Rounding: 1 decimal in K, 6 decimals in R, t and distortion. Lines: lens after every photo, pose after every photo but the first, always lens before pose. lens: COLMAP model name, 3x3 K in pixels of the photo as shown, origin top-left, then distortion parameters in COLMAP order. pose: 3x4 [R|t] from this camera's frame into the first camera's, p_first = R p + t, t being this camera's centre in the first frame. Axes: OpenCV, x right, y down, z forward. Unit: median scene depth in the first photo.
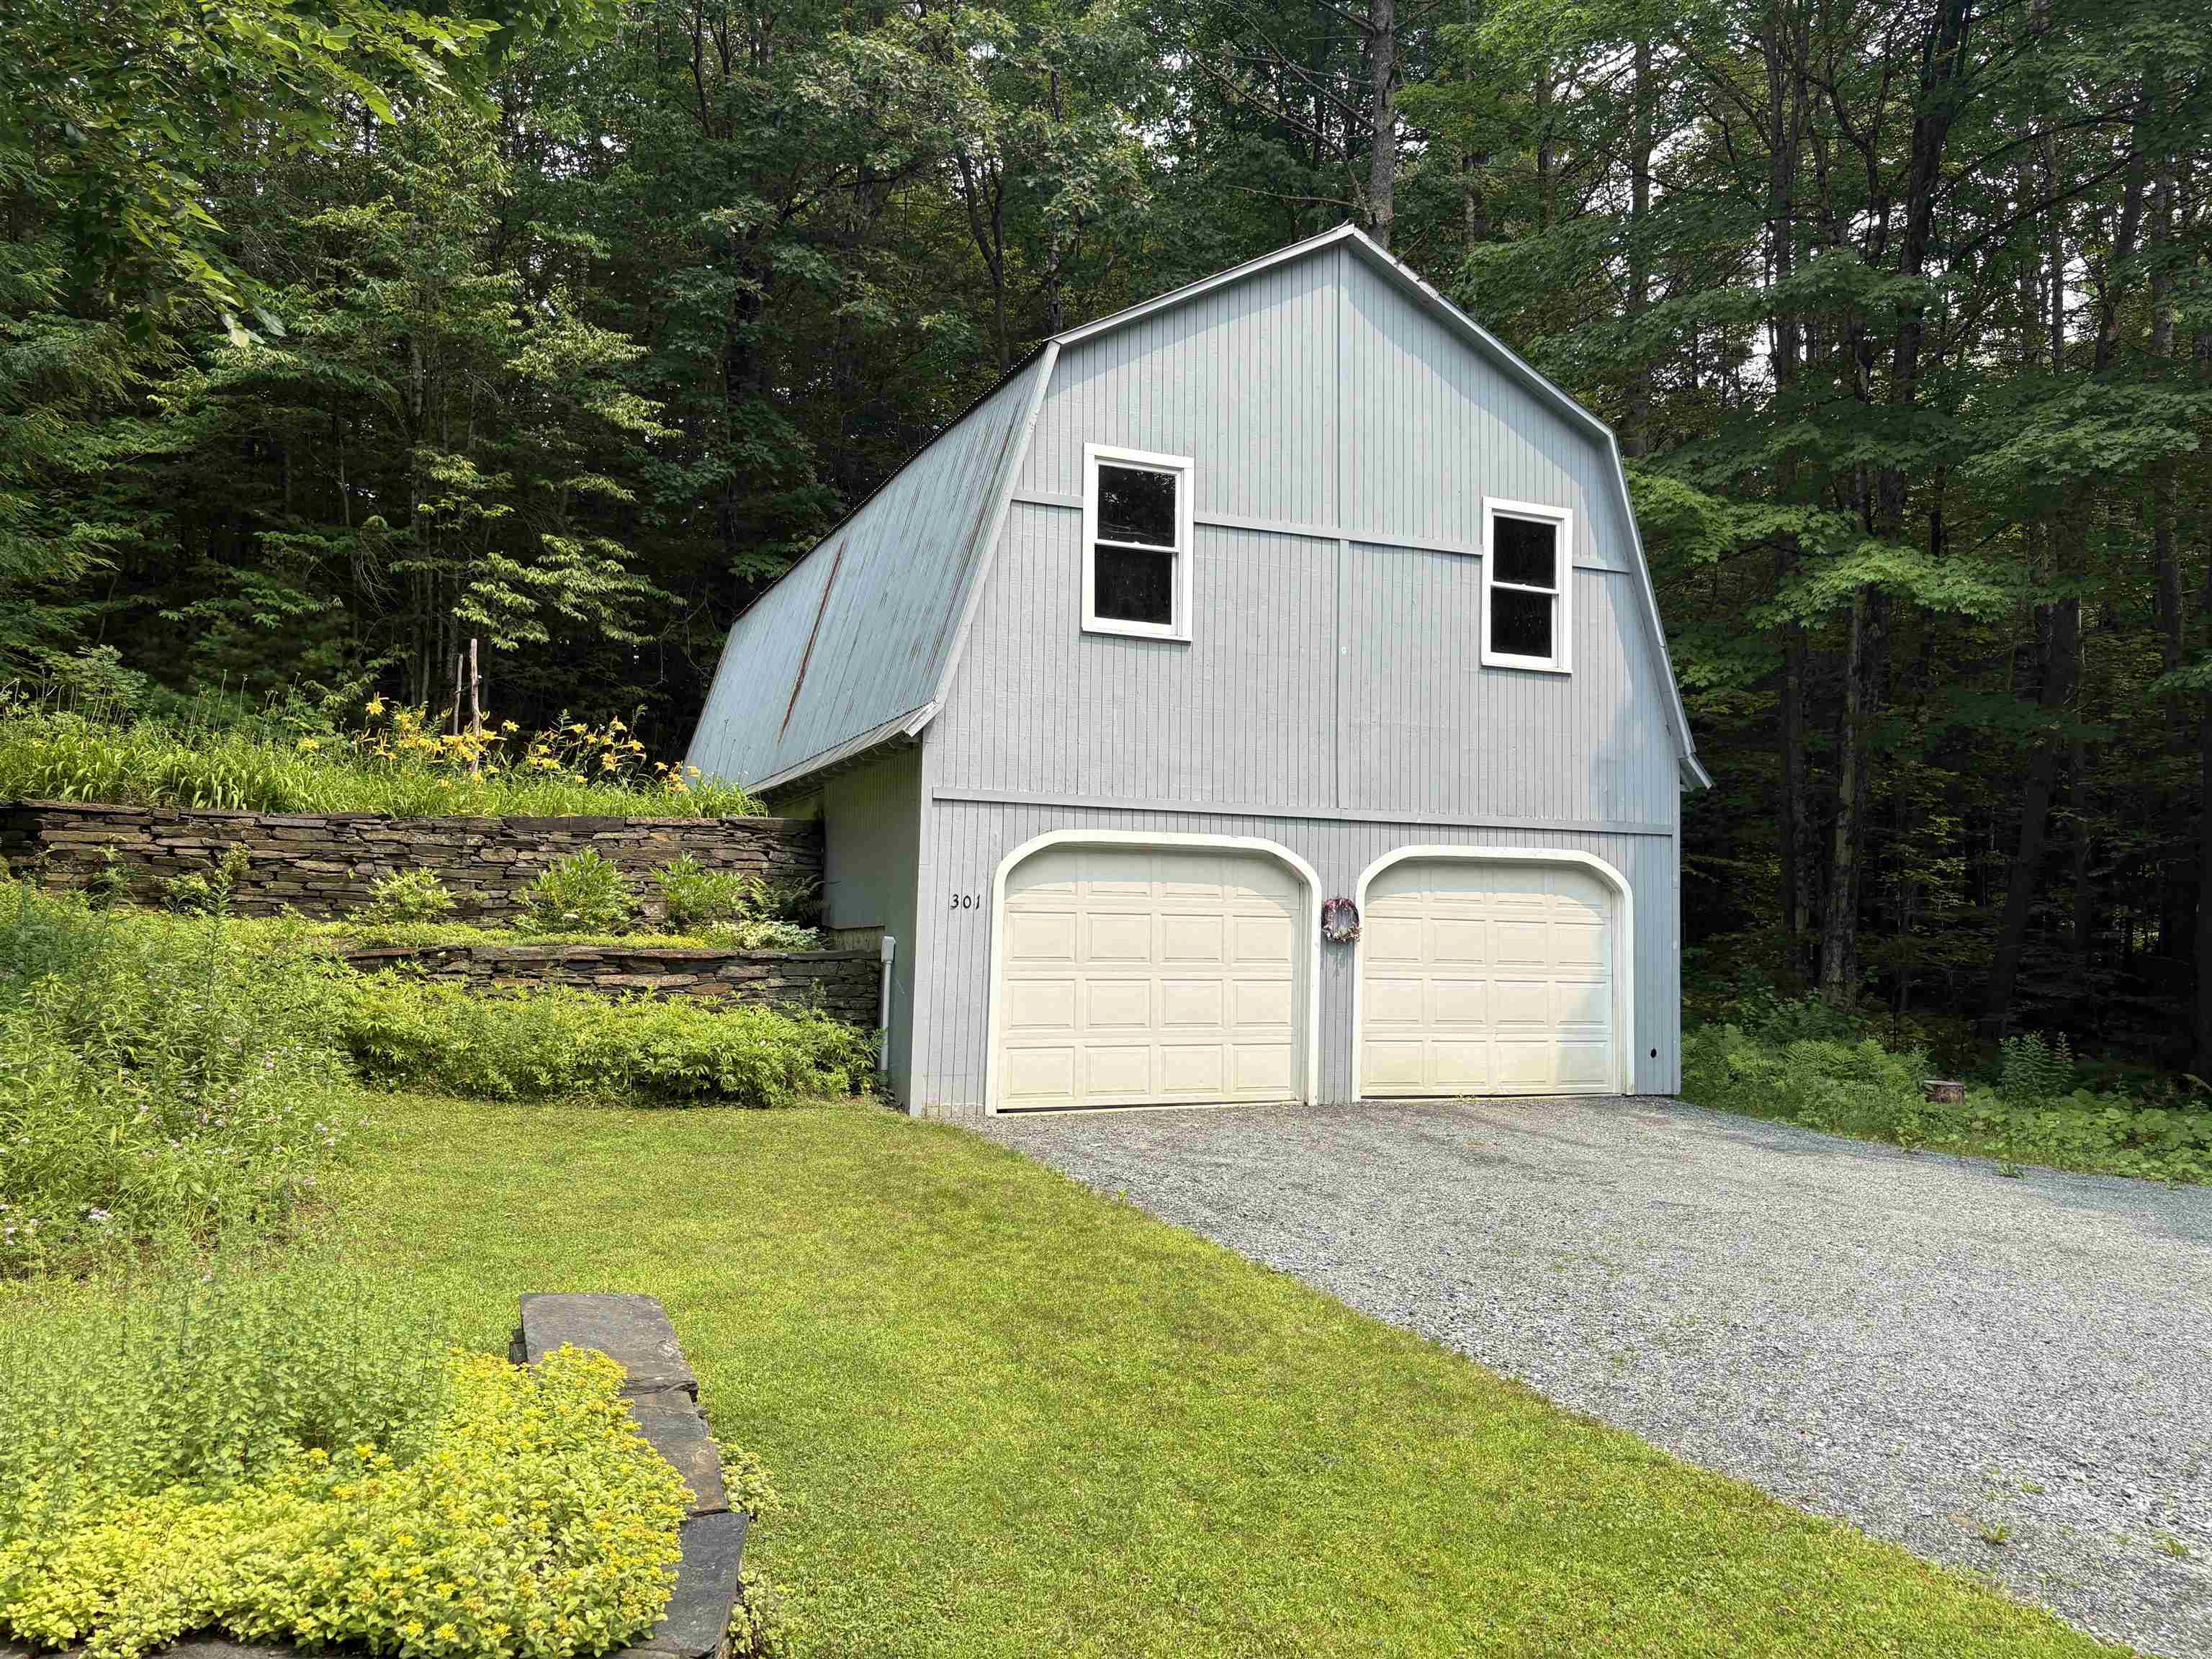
lens RADIAL K [[1635.4, 0, 1106.3], [0, 1635.4, 864.5], [0, 0, 1]] dist [0.021318, 0.005550]
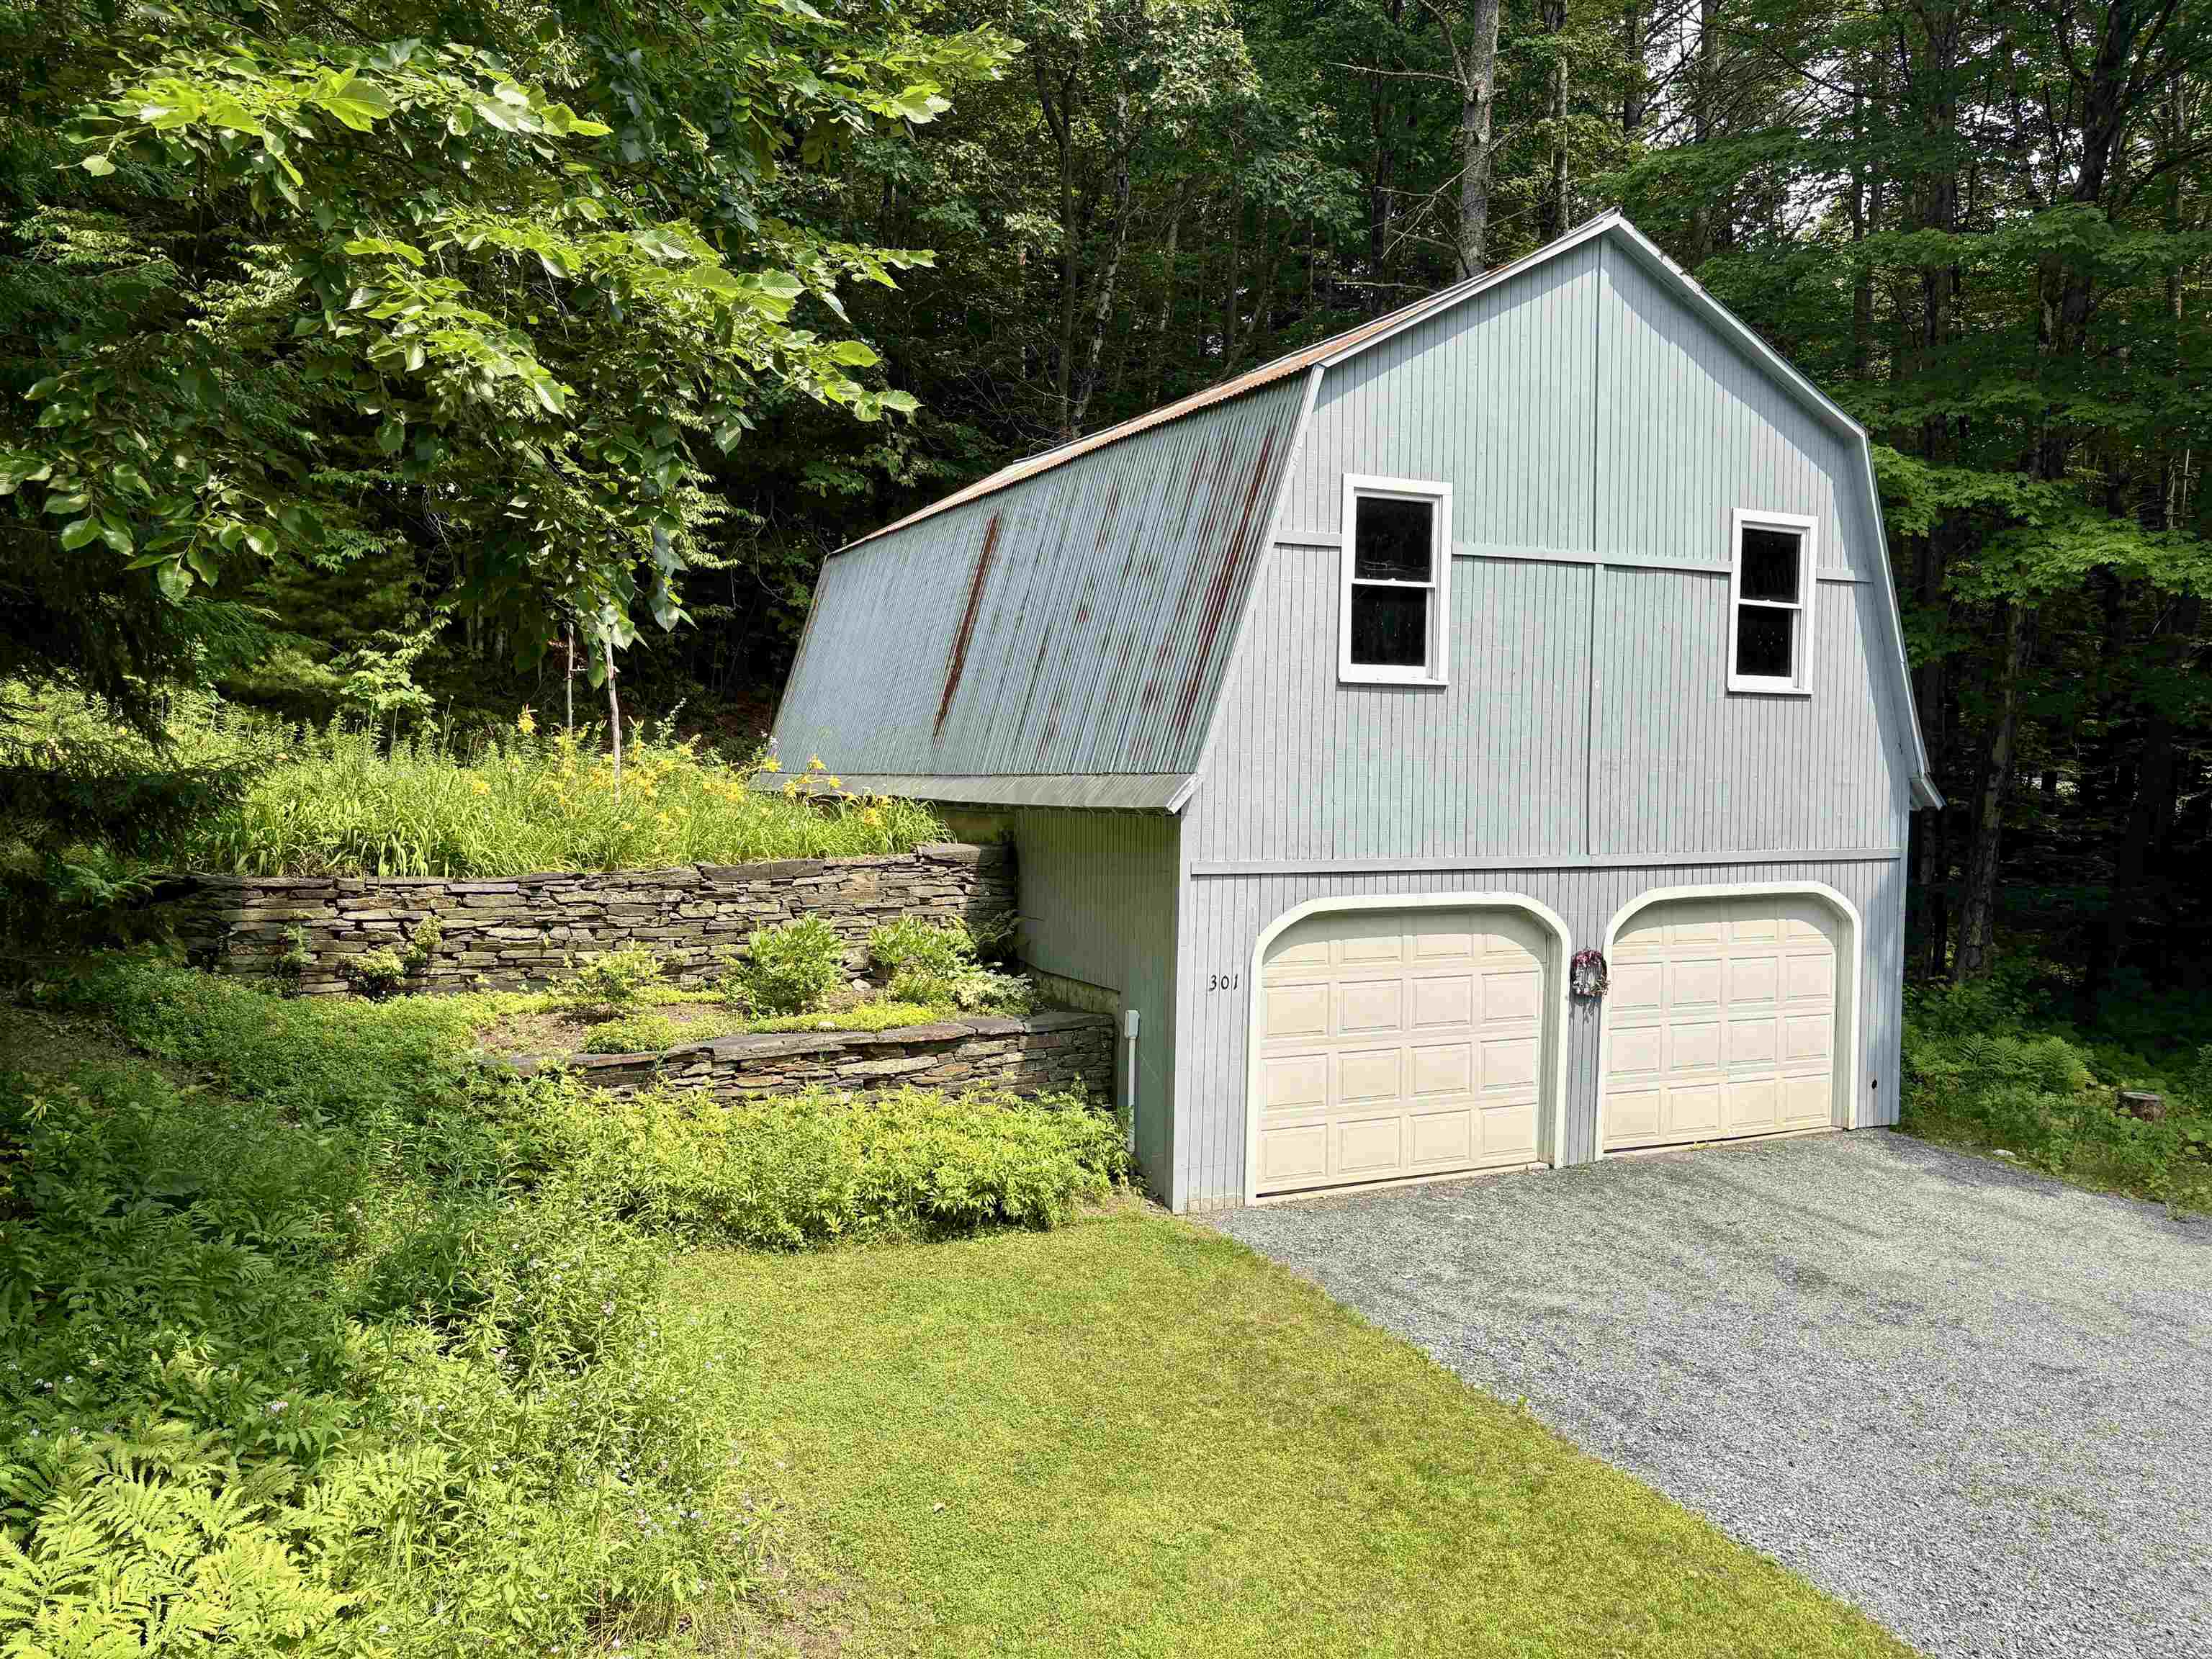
lens RADIAL K [[1641.5, 0, 1106.0], [0, 1641.5, 829.5], [0, 0, 1]] dist [0.037477, -0.047165]
pose [[0.999131, -0.001746, 0.041654, -0.179557], [-0.002444, 0.994953, 0.100310, -0.146648], [-0.041619, -0.100325, 0.994084, 0.068692]]
